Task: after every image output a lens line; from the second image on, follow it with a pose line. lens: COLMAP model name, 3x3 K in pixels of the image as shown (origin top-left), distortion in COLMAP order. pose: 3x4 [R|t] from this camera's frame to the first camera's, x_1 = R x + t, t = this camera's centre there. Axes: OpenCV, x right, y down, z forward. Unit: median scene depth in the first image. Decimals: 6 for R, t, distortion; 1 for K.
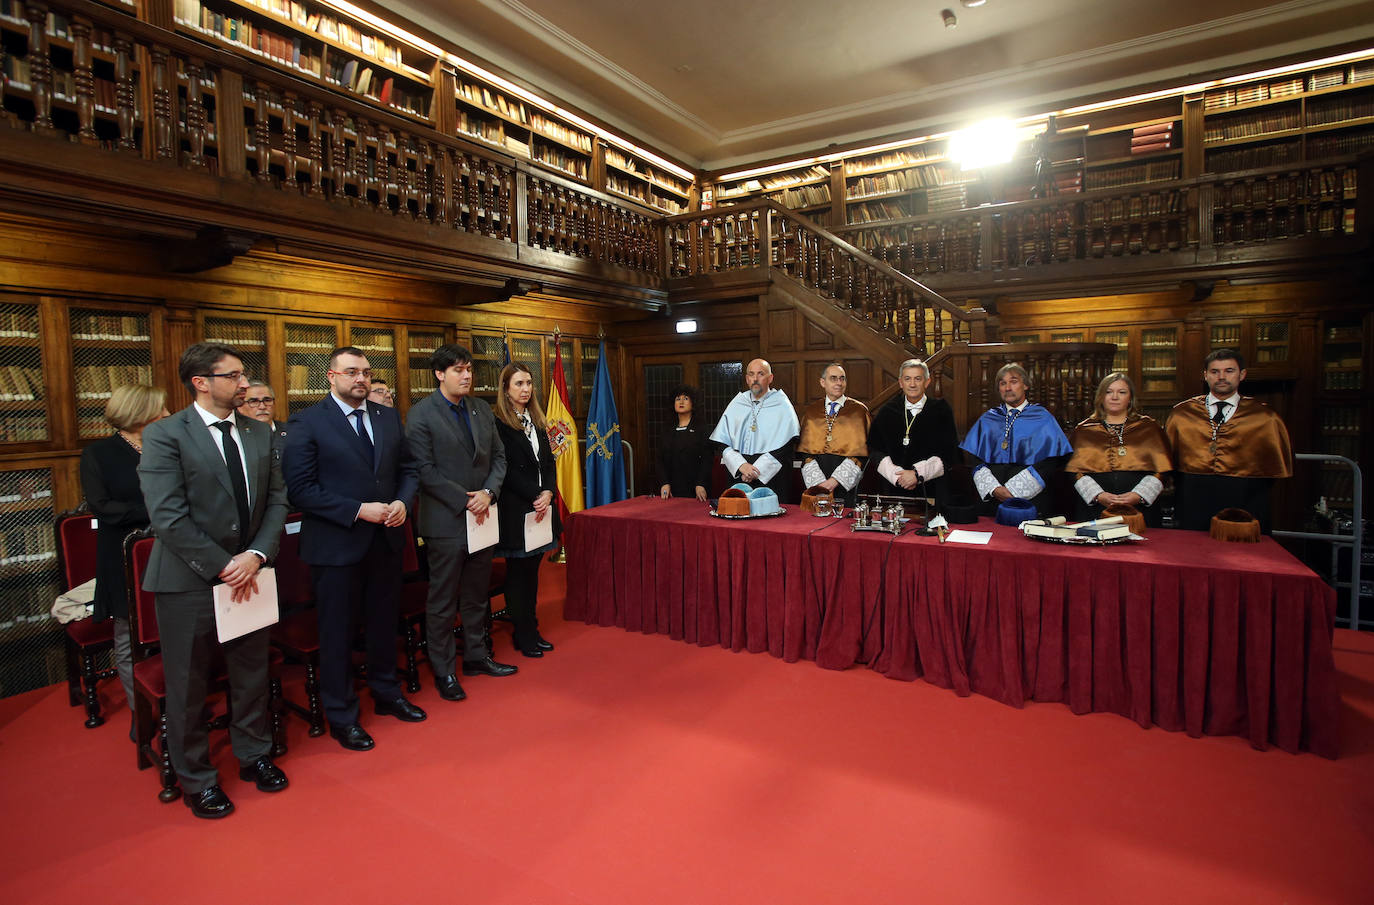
lens RADIAL K [[676.6, 0, 696.4], [0, 676.6, 427.3], [0, 0, 1]] dist [-0.067102, 0.026189]
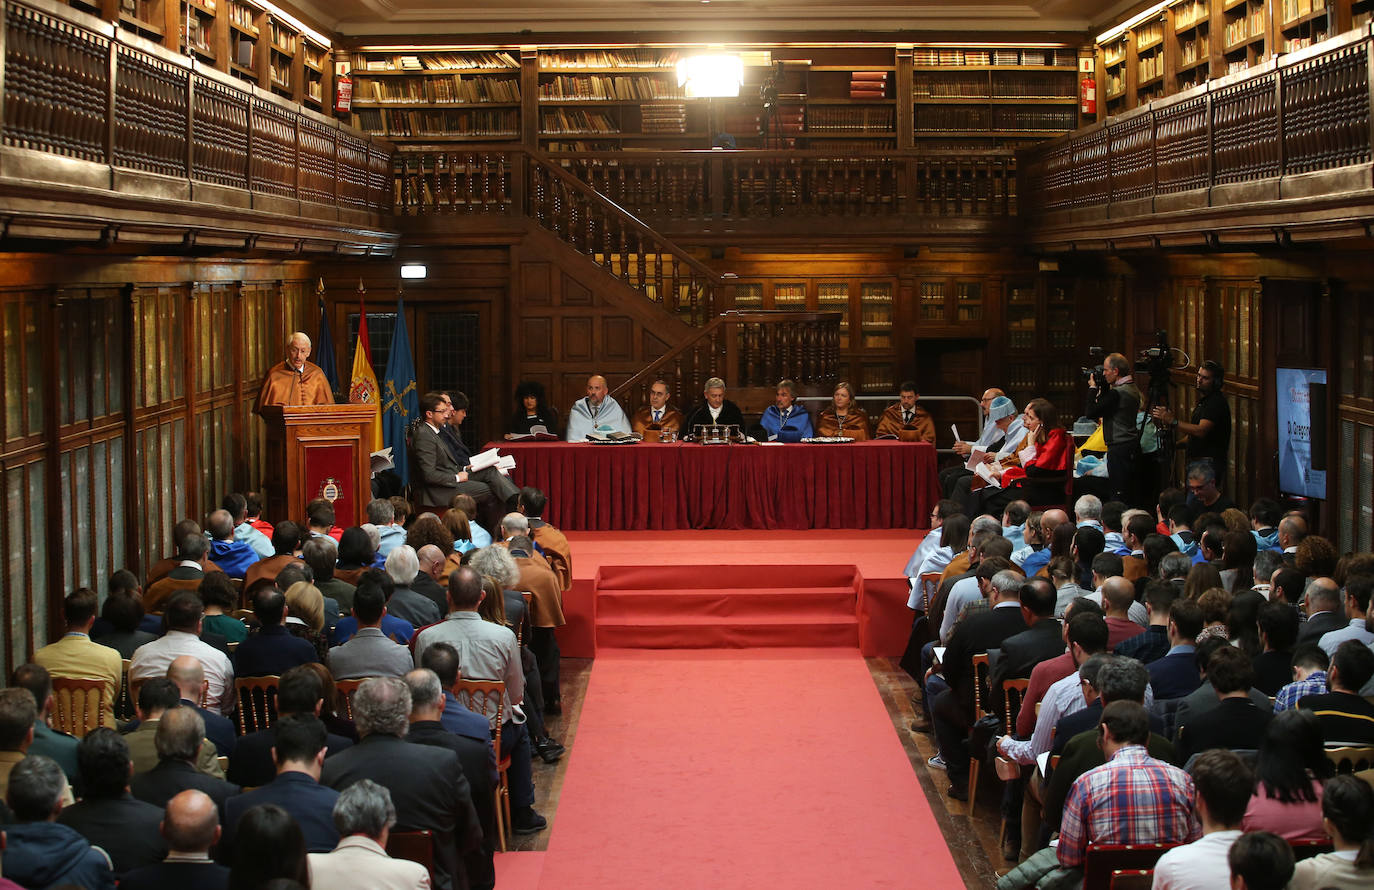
lens RADIAL K [[2983.7, 0, 687.7], [0, 2983.7, 359.4], [0, 0, 1]] dist [-0.574944, 0.030042]
pose [[0.861306, 0.002580, 0.508079, -1.769881], [0.011706, 0.999621, -0.024919, 0.068562], [-0.507951, 0.027410, 0.860950, -2.640615]]
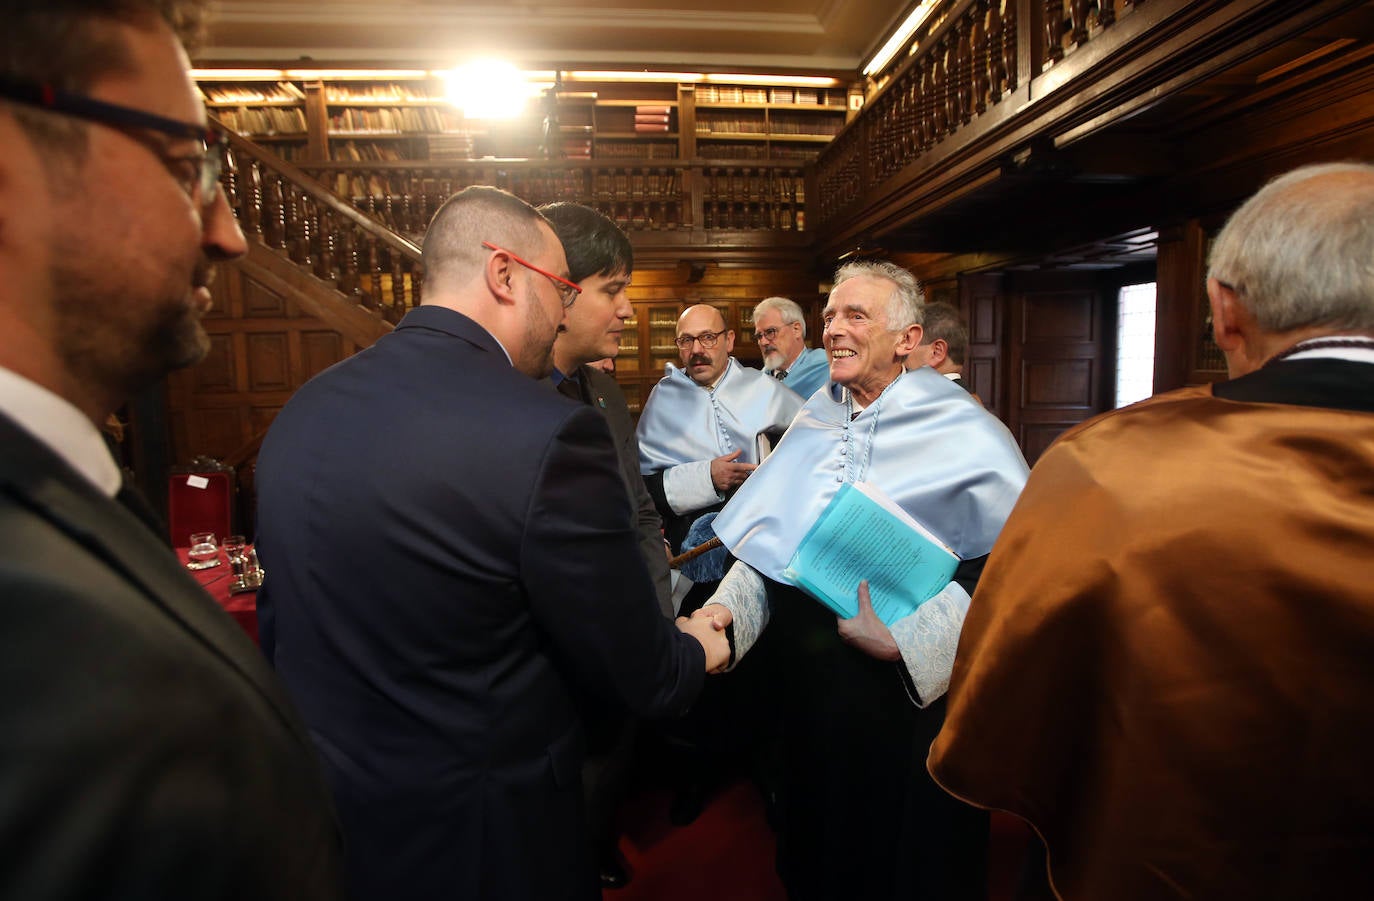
lens RADIAL K [[671.7, 0, 706.3], [0, 671.7, 426.1], [0, 0, 1]] dist [-0.074621, 0.026856]
pose [[0.796248, -0.054109, 0.602546, 0.122673], [0.036257, 0.998470, 0.041751, -0.007982], [-0.603883, -0.011398, 0.796992, 0.132475]]
